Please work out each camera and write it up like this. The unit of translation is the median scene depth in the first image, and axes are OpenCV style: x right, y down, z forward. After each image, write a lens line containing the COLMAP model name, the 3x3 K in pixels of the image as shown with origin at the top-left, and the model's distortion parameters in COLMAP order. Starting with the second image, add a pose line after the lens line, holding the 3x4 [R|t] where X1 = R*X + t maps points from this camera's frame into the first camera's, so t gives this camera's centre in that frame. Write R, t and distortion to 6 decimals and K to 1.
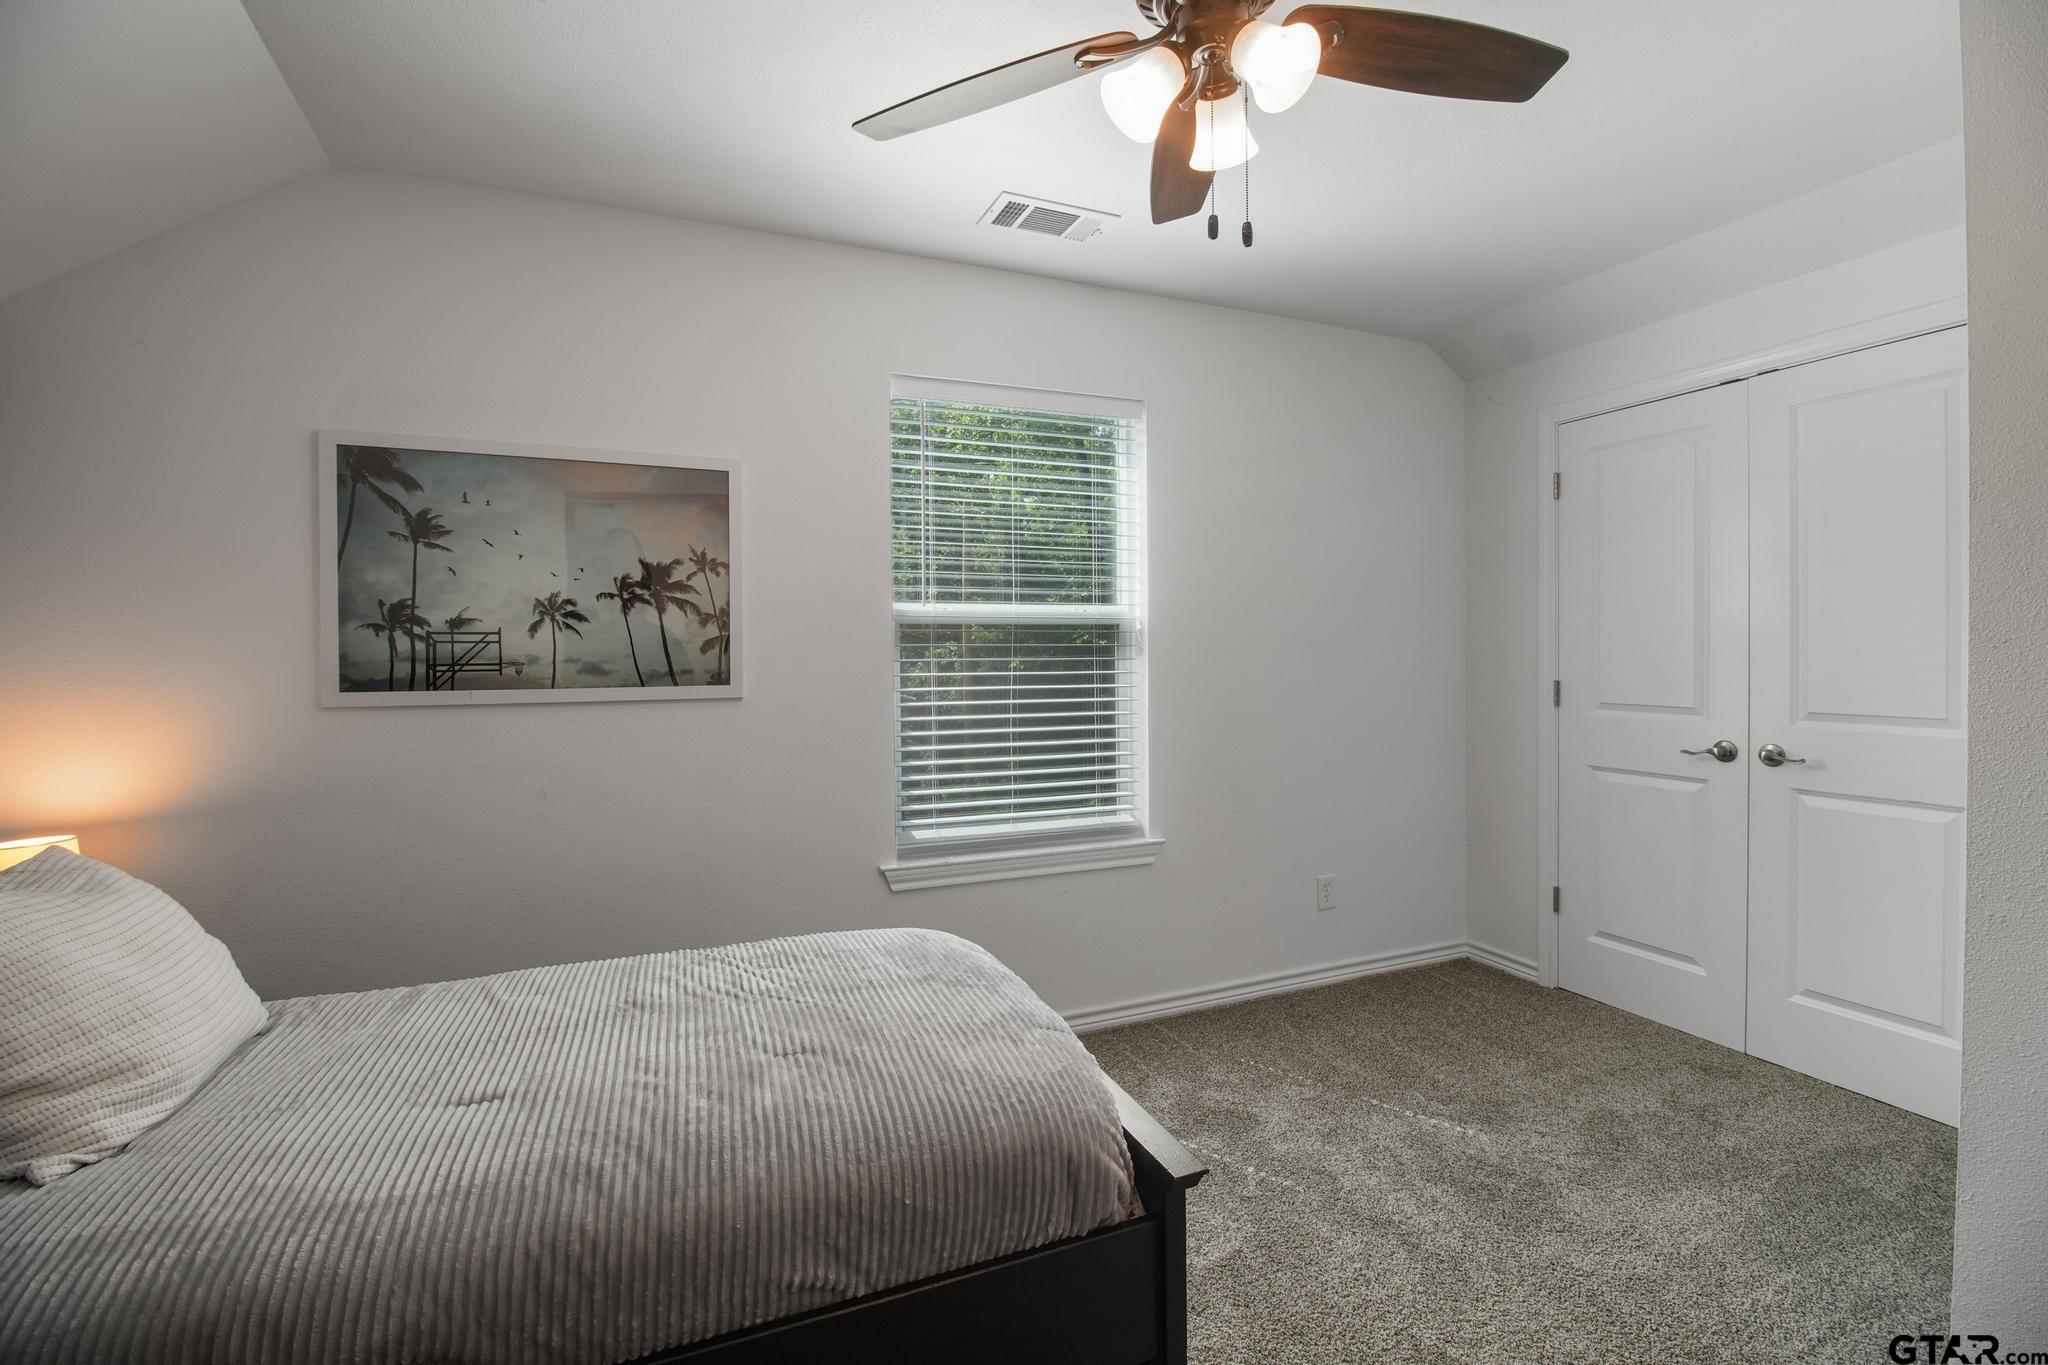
lens RADIAL K [[913.1, 0, 1022.8], [0, 913.1, 659.1], [0, 0, 1]] dist [-0.002993, -0.009102]
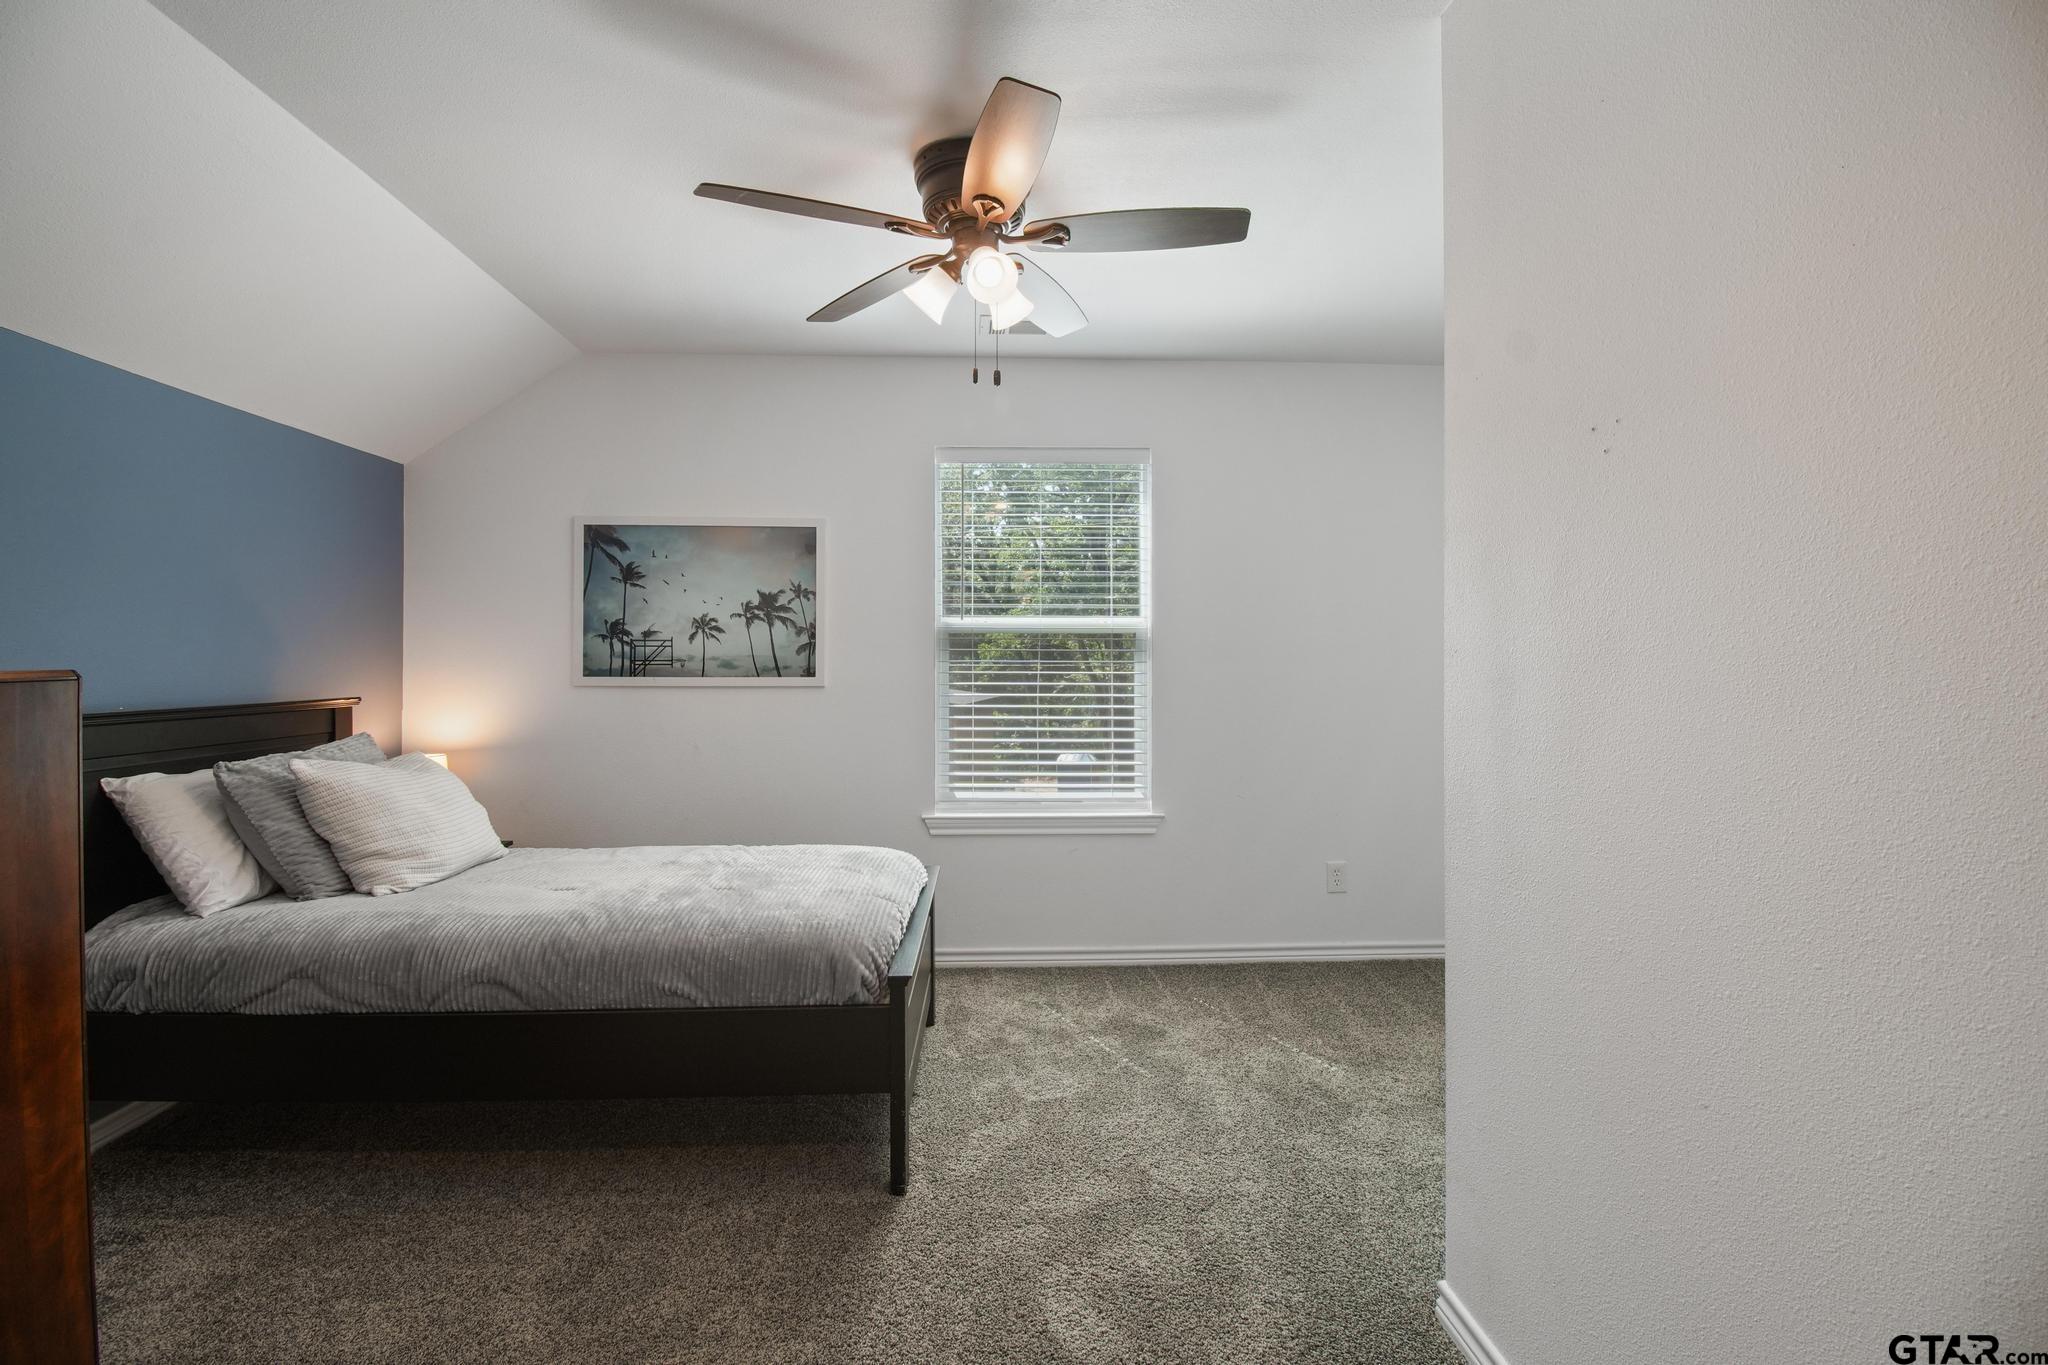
lens RADIAL K [[925.7, 0, 1019.6], [0, 925.7, 645.1], [0, 0, 1]] dist [0.002432, -0.009223]
pose [[0.937599, 0.003385, -0.347703, 0.516250], [-0.010521, 0.999771, -0.018639, 0.002279], [0.347560, 0.021134, 0.937419, -0.260959]]
